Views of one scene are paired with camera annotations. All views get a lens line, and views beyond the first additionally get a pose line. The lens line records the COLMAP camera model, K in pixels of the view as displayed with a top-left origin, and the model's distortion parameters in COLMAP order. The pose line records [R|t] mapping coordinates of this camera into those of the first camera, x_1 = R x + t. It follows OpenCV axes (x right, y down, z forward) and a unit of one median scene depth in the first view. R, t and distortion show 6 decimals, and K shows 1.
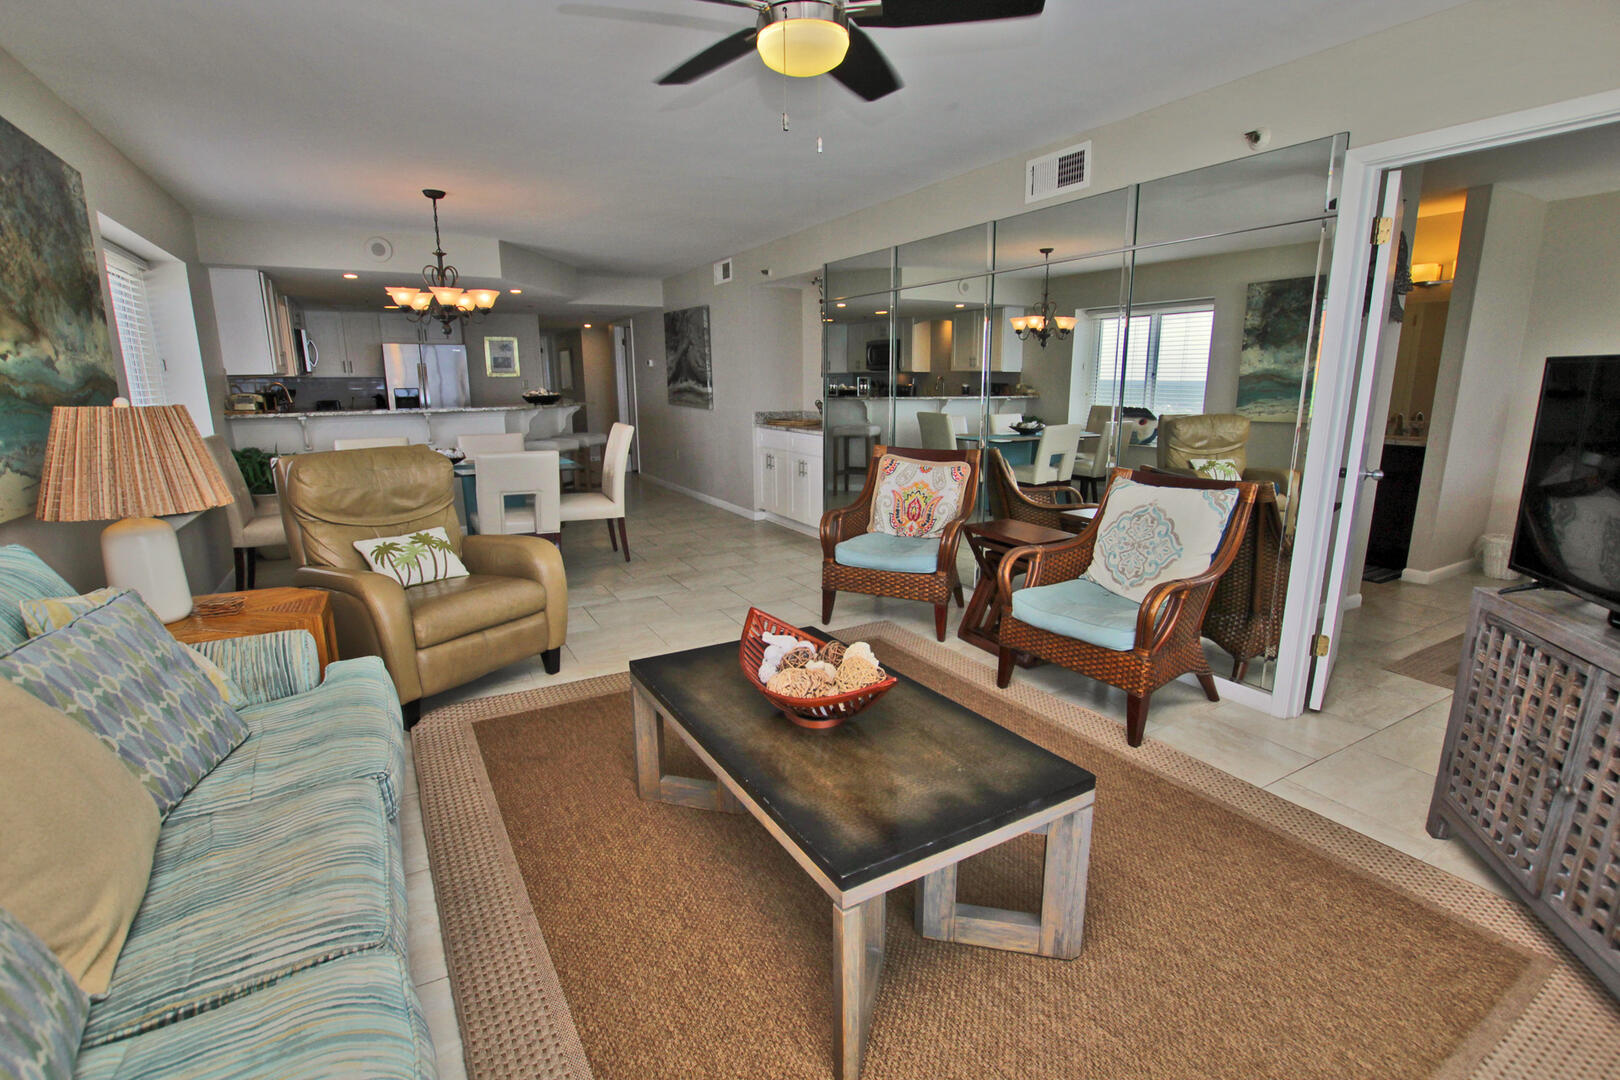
lens RADIAL K [[752.8, 0, 813.6], [0, 752.8, 545.8], [0, 0, 1]] dist [-0.036753, 0.005730]
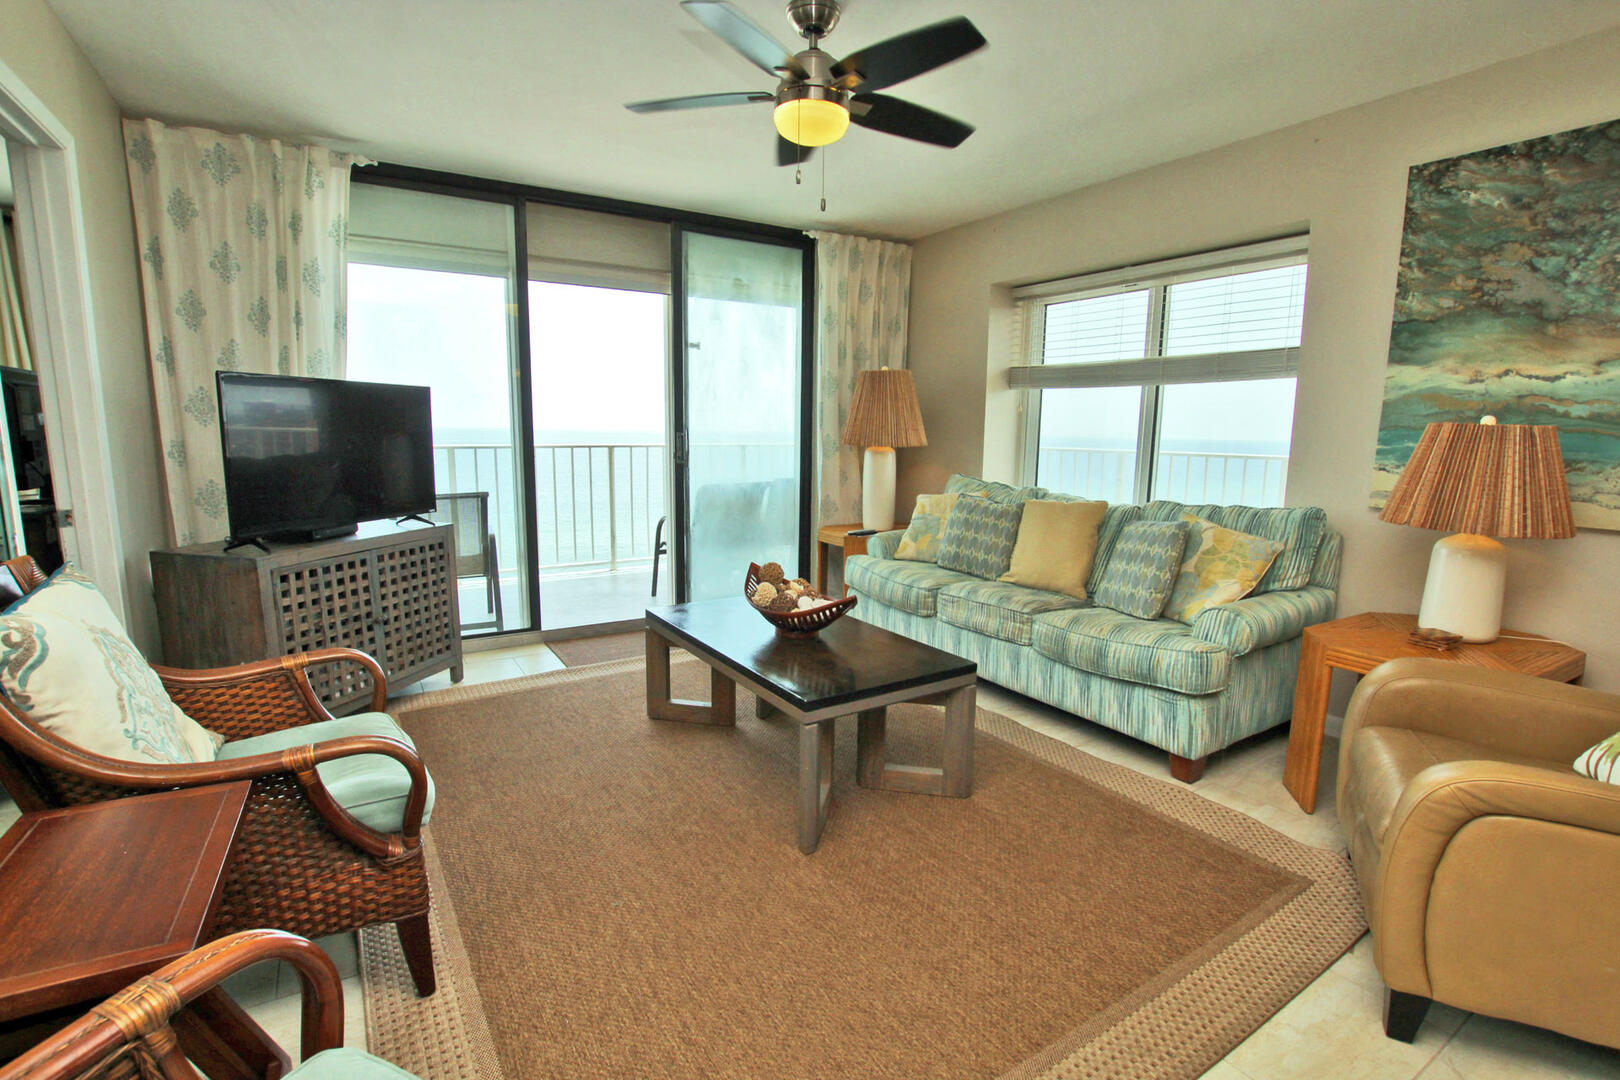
lens RADIAL K [[752.6, 0, 810.0], [0, 752.6, 540.0], [0, 0, 1]] dist [-0.026209, 0.001698]
pose [[-0.999424, -0.004798, -0.033609, 0.014304], [-0.016541, 0.933329, 0.358640, -0.269798], [0.029647, 0.358989, -0.932871, 1.362593]]
